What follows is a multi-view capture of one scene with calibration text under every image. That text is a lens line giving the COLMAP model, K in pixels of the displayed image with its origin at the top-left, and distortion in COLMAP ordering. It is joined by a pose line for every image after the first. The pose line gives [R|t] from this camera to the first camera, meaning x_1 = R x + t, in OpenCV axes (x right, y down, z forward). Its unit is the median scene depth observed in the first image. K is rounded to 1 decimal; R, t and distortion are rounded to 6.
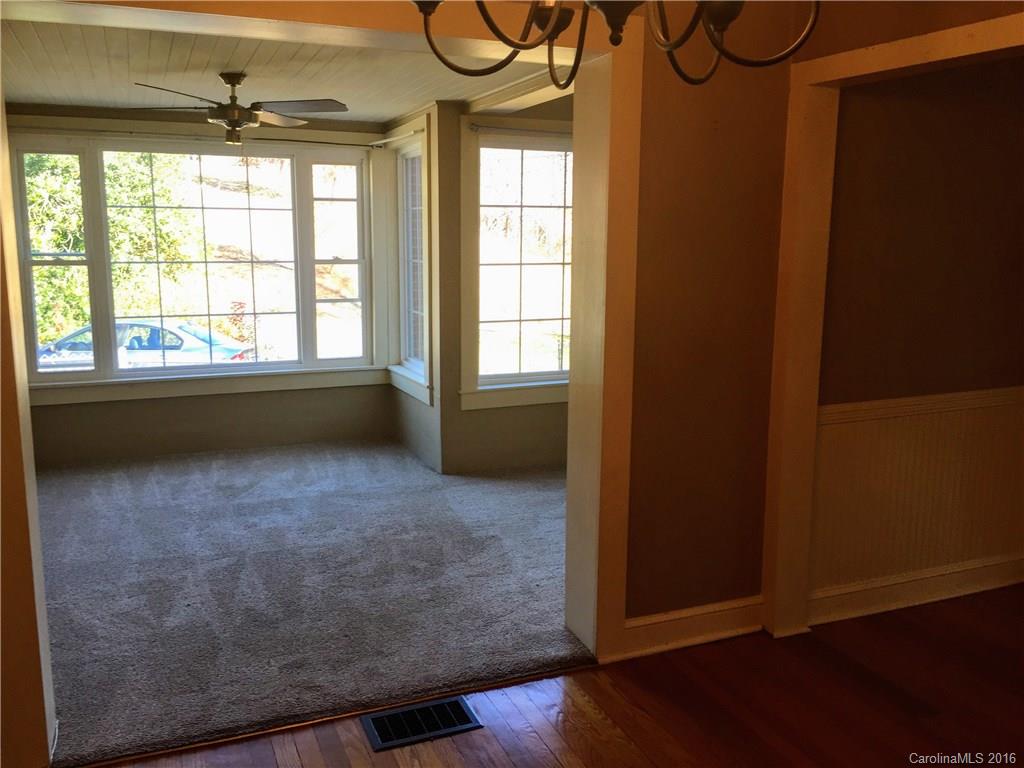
lens RADIAL K [[873.5, 0, 516.6], [0, 873.5, 384.6], [0, 0, 1]] dist [0.075943, -0.114597]
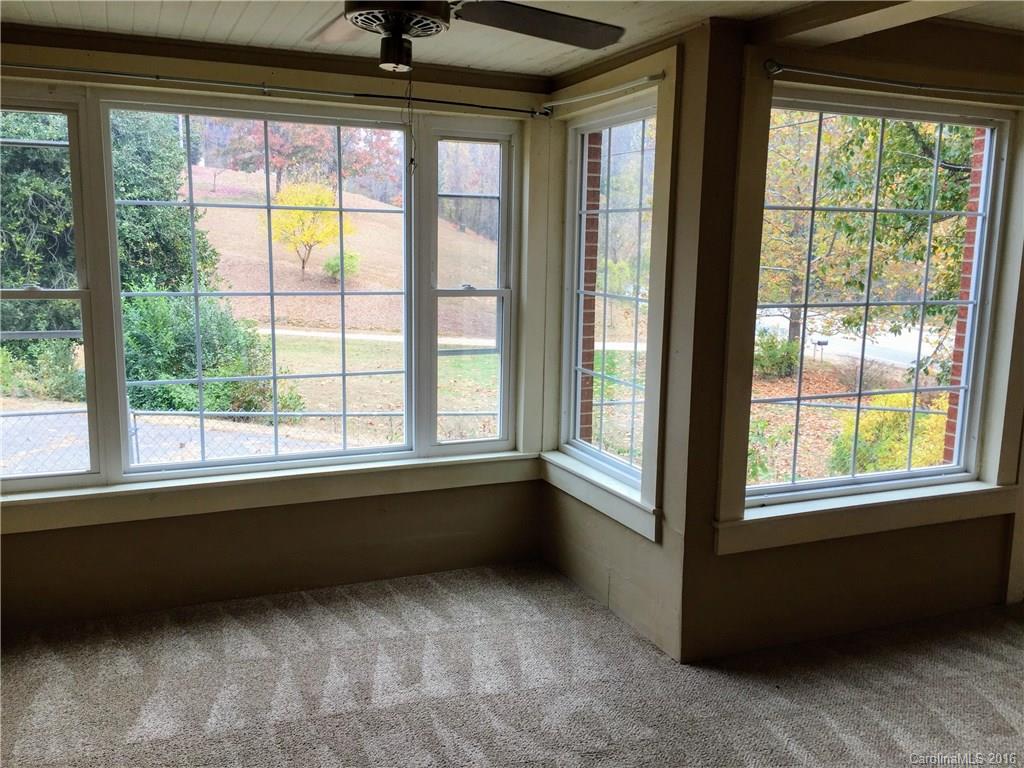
lens RADIAL K [[873.5, 0, 516.6], [0, 873.5, 384.6], [0, 0, 1]] dist [0.075943, -0.114597]
pose [[0.999895, 0.008140, 0.011989, -0.178827], [-0.008054, 0.999942, -0.007202, -0.069500], [-0.012047, 0.007104, 0.999902, 0.362633]]
